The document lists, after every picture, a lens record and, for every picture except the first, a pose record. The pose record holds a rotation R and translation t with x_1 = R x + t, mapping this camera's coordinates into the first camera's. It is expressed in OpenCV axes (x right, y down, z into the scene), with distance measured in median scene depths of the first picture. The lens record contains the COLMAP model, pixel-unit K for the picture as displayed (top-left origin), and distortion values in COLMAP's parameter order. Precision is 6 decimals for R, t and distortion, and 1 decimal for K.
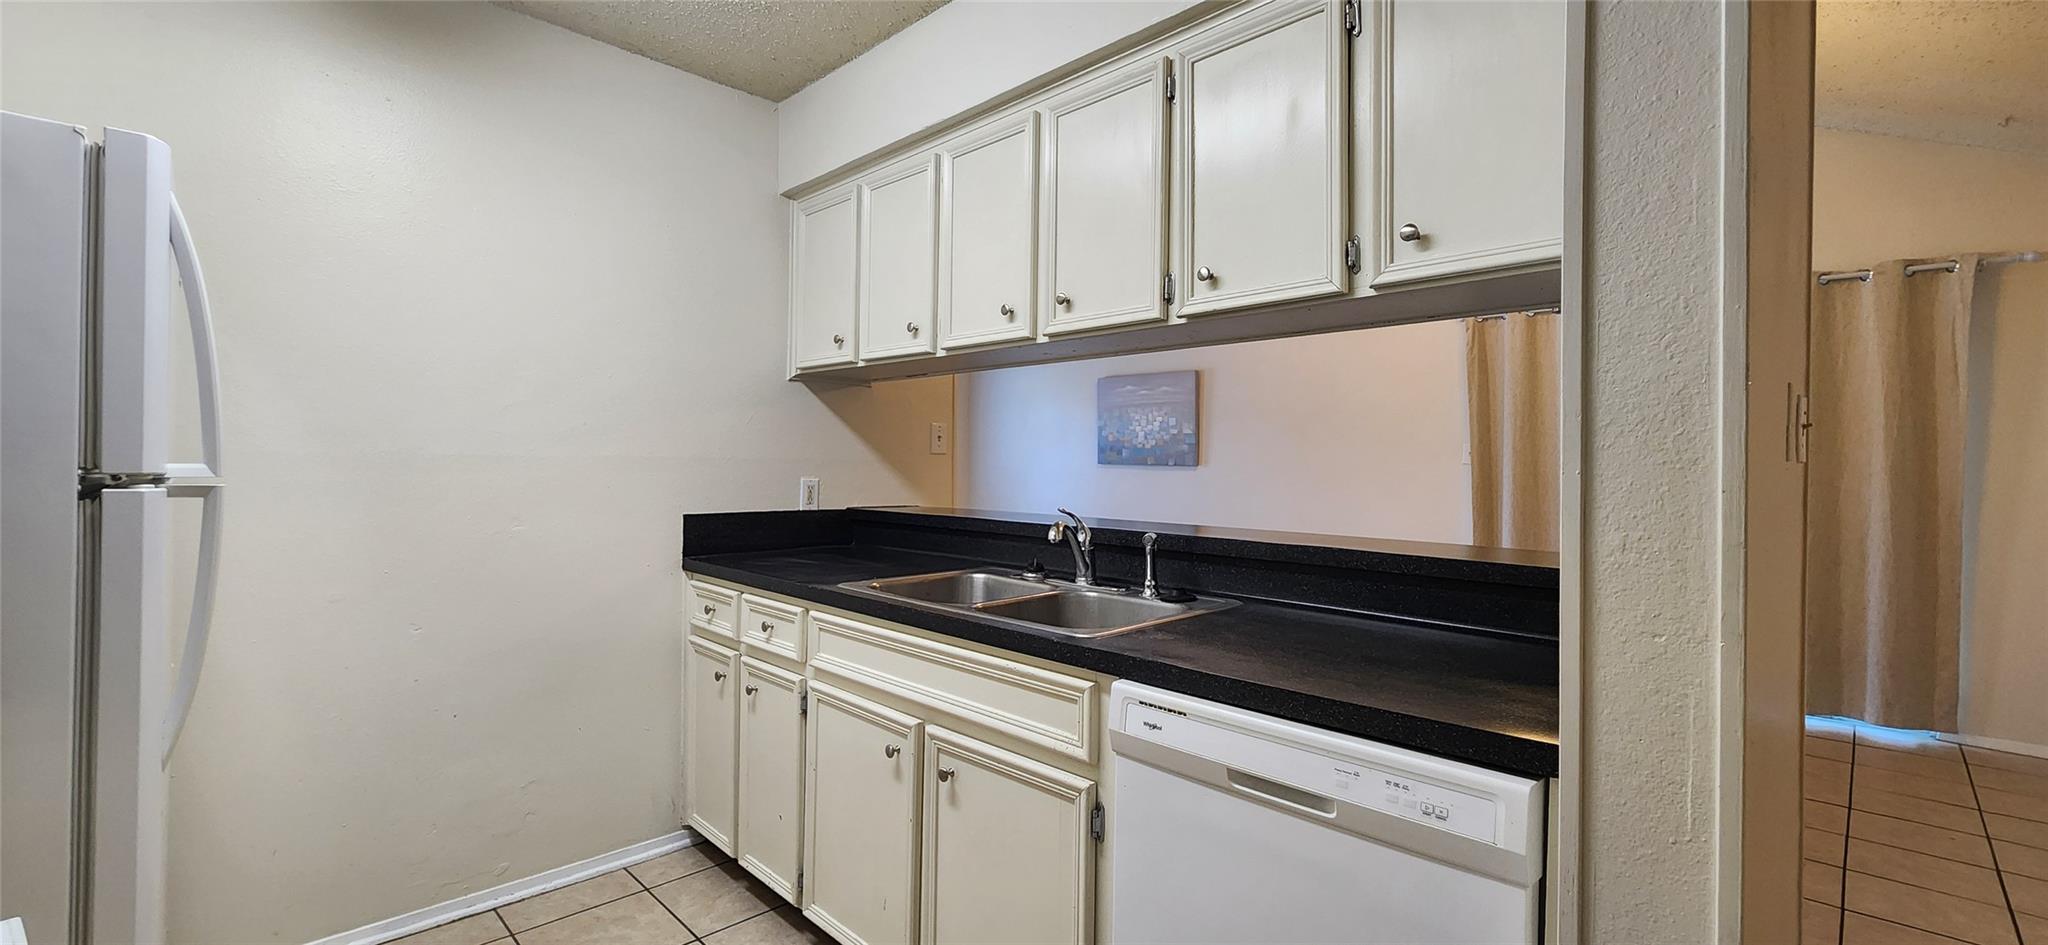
lens RADIAL K [[832.6, 0, 1001.9], [0, 832.6, 463.2], [0, 0, 1]] dist [0.000746, -0.005602]
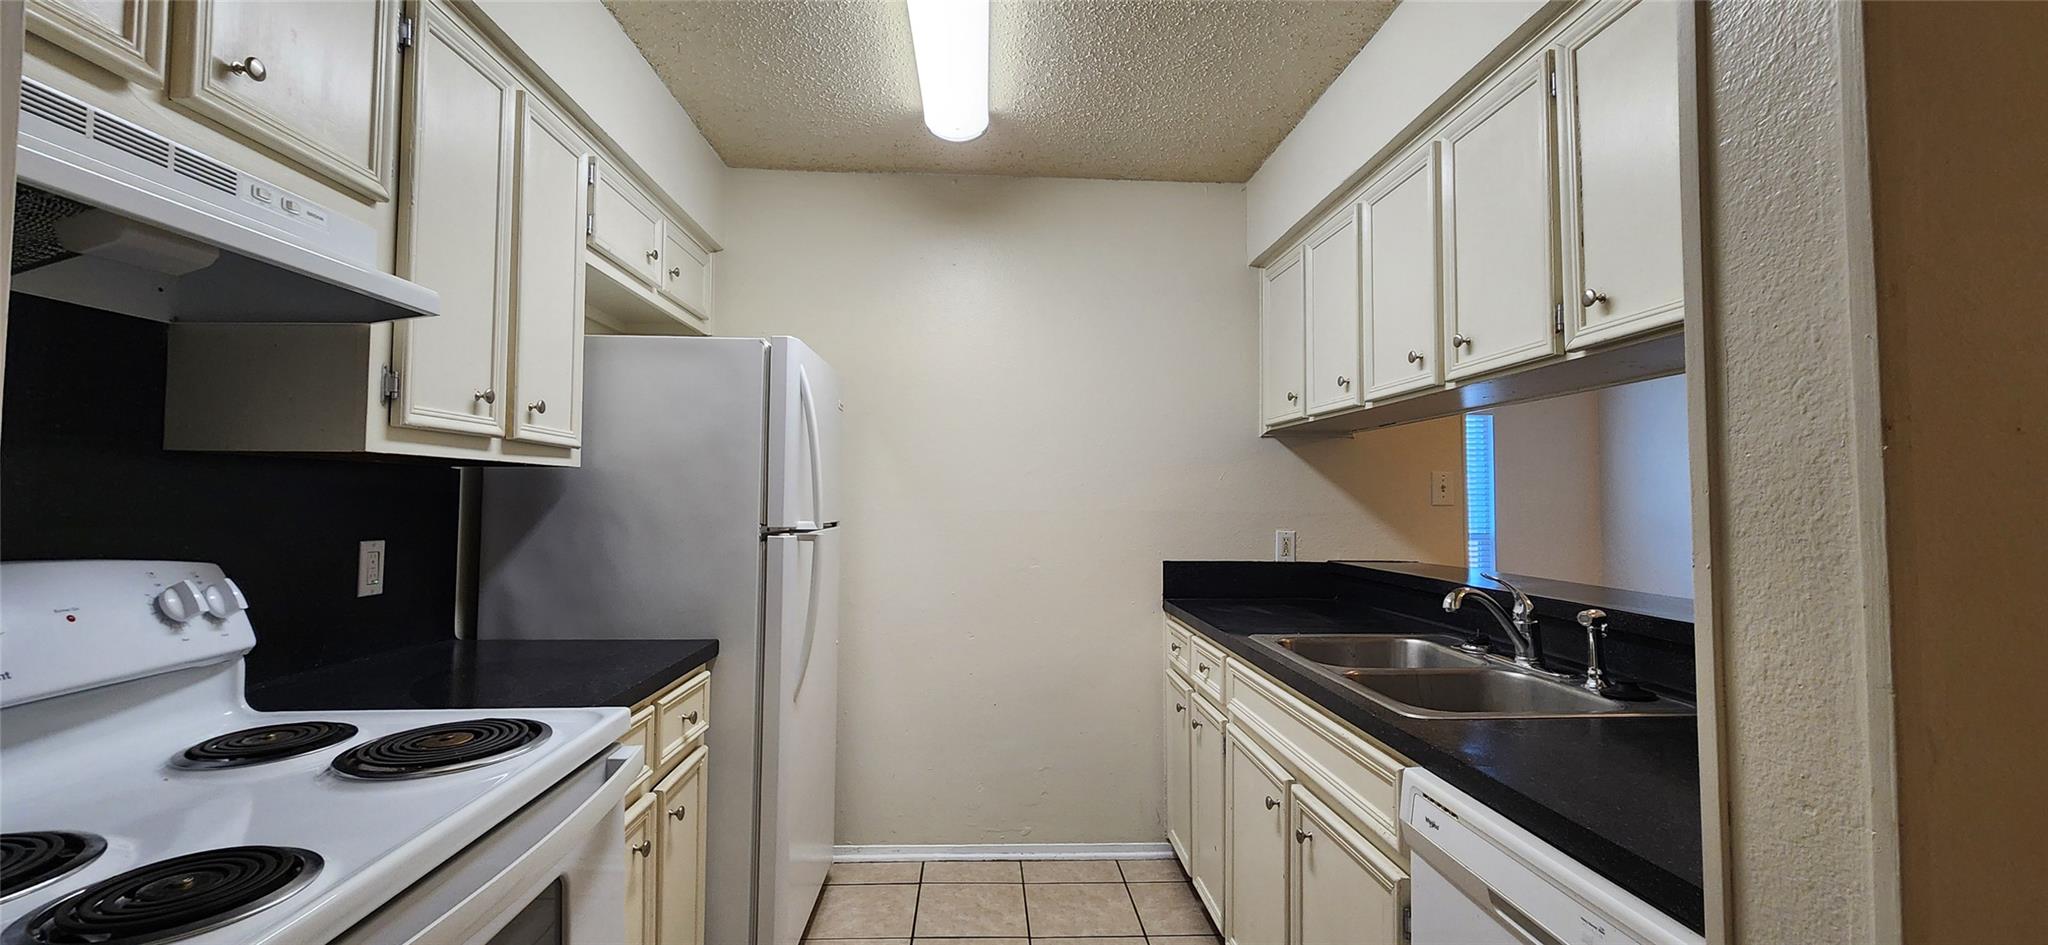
lens RADIAL K [[832.6, 0, 1001.9], [0, 832.6, 463.2], [0, 0, 1]] dist [0.000746, -0.005602]
pose [[0.733801, -0.037240, -0.678343, 0.324031], [0.002941, 0.998661, -0.051643, -0.019955], [0.679358, 0.035901, 0.732928, 0.006134]]
